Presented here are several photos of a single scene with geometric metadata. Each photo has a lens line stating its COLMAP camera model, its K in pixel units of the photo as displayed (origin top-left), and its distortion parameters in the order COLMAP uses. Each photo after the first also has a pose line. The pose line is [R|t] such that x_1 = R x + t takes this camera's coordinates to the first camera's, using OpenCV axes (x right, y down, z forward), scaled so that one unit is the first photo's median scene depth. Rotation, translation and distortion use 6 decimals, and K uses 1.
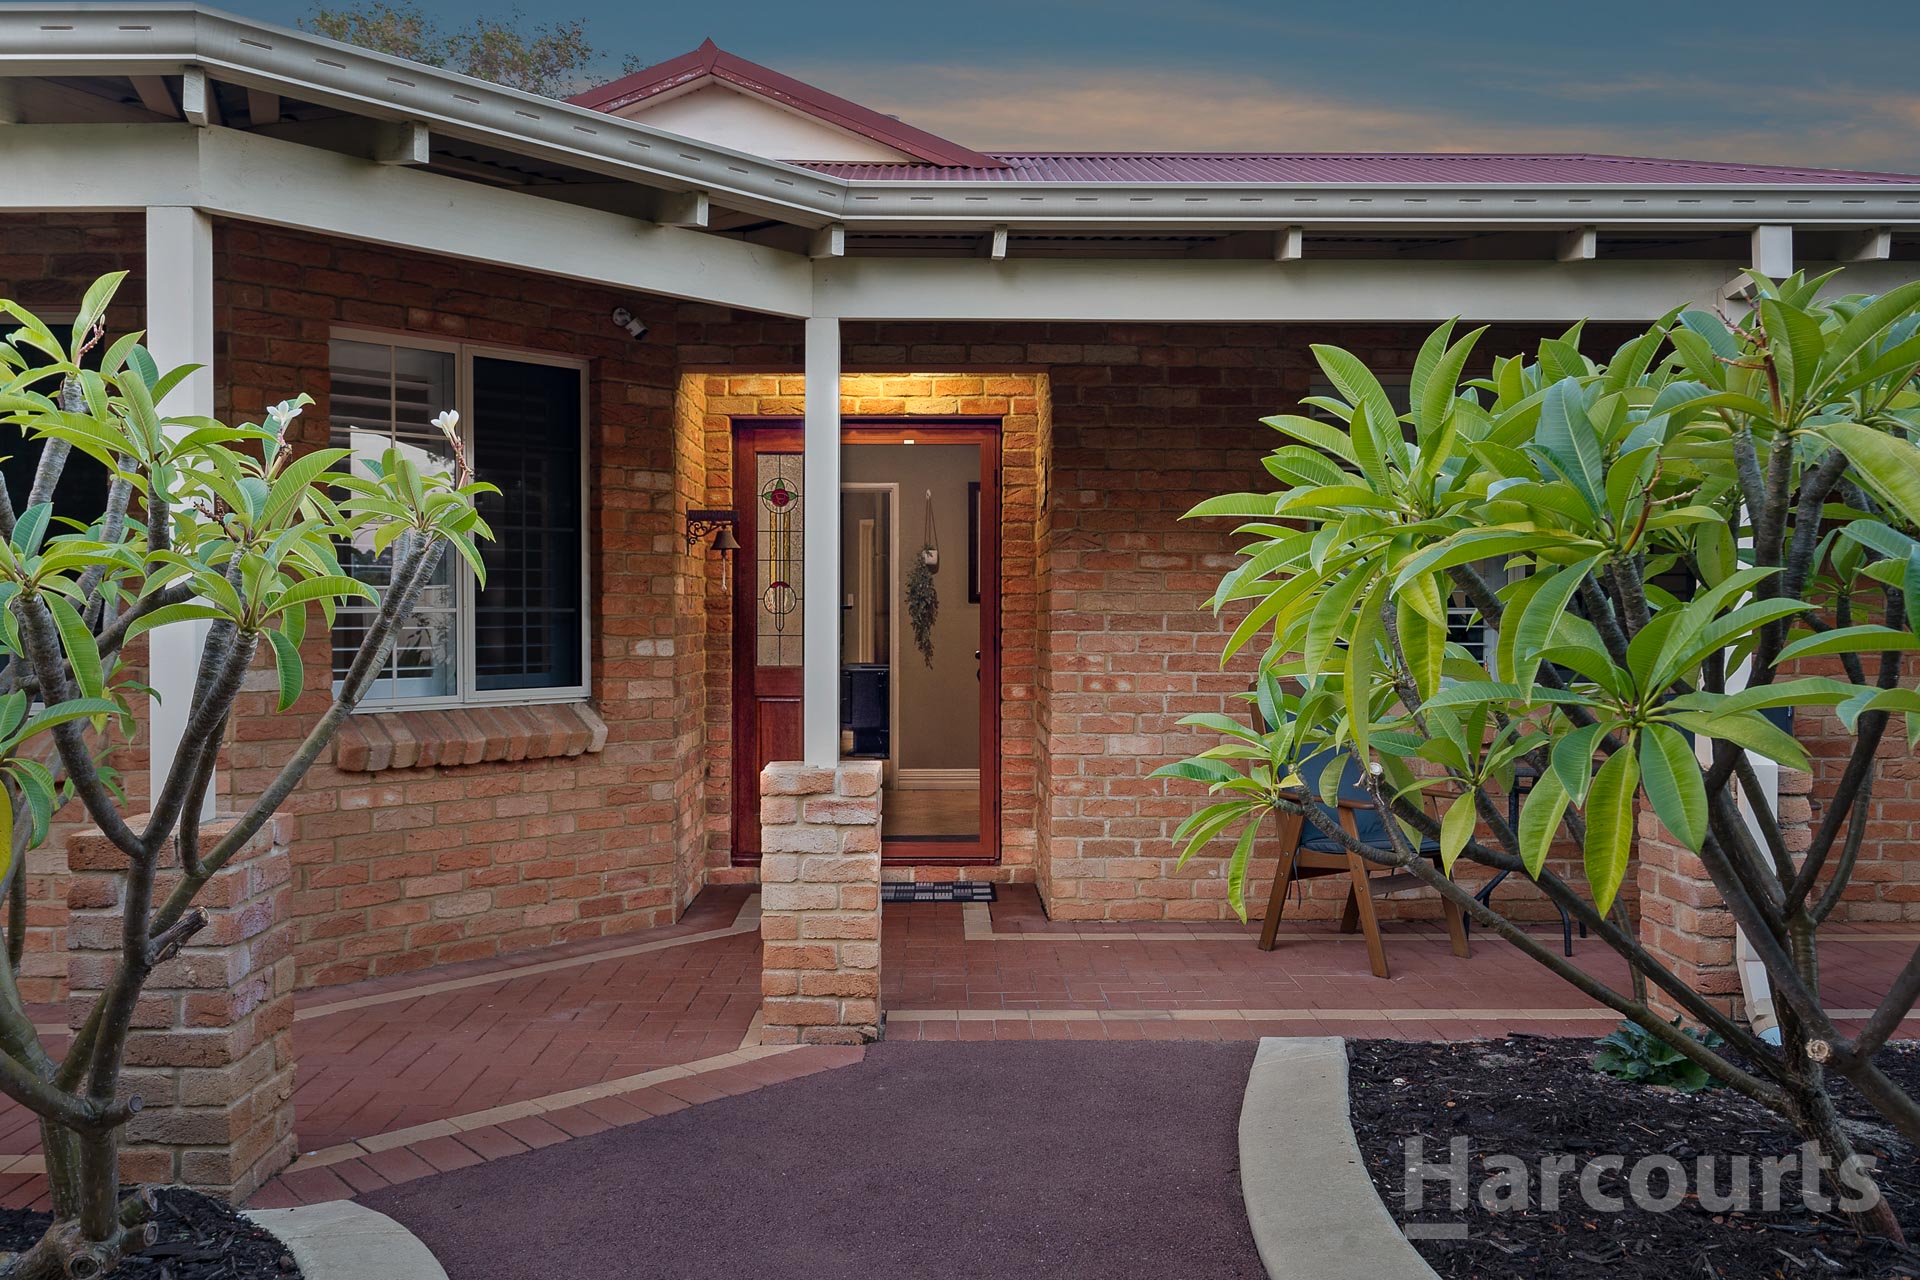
lens RADIAL K [[1506.2, 0, 960.0], [0, 1506.2, 640.0], [0, 0, 1]] dist [0.018996, -0.005688]
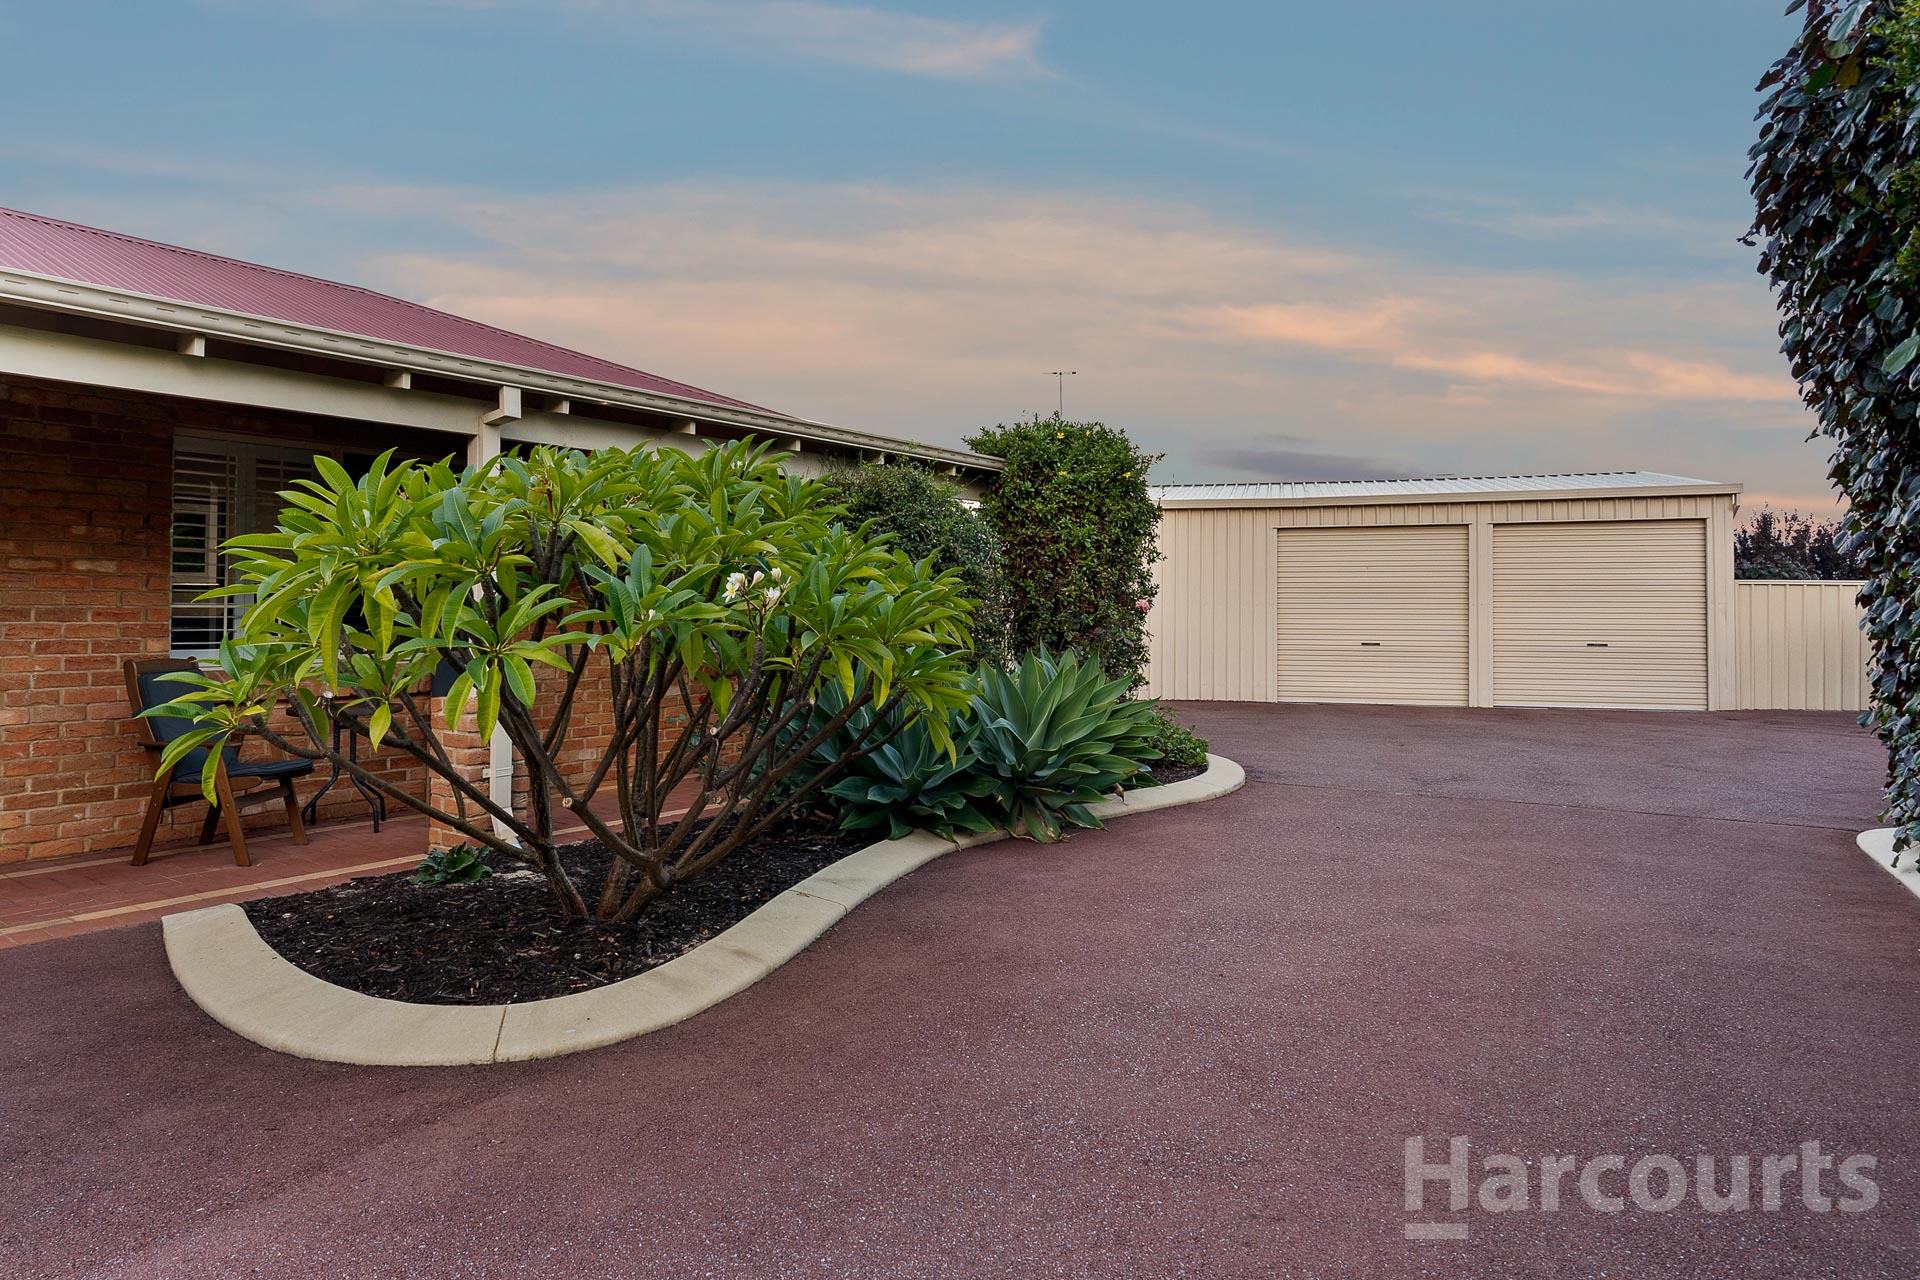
lens RADIAL K [[1108.6, 0, 961.2], [0, 1108.6, 575.0], [0, 0, 1]] dist [0.004455, 0.000121]
pose [[0.611790, 0.024555, 0.790639, -0.154893], [0.013966, 0.999027, -0.041834, 0.006210], [-0.790897, 0.036635, 0.610851, -0.190400]]
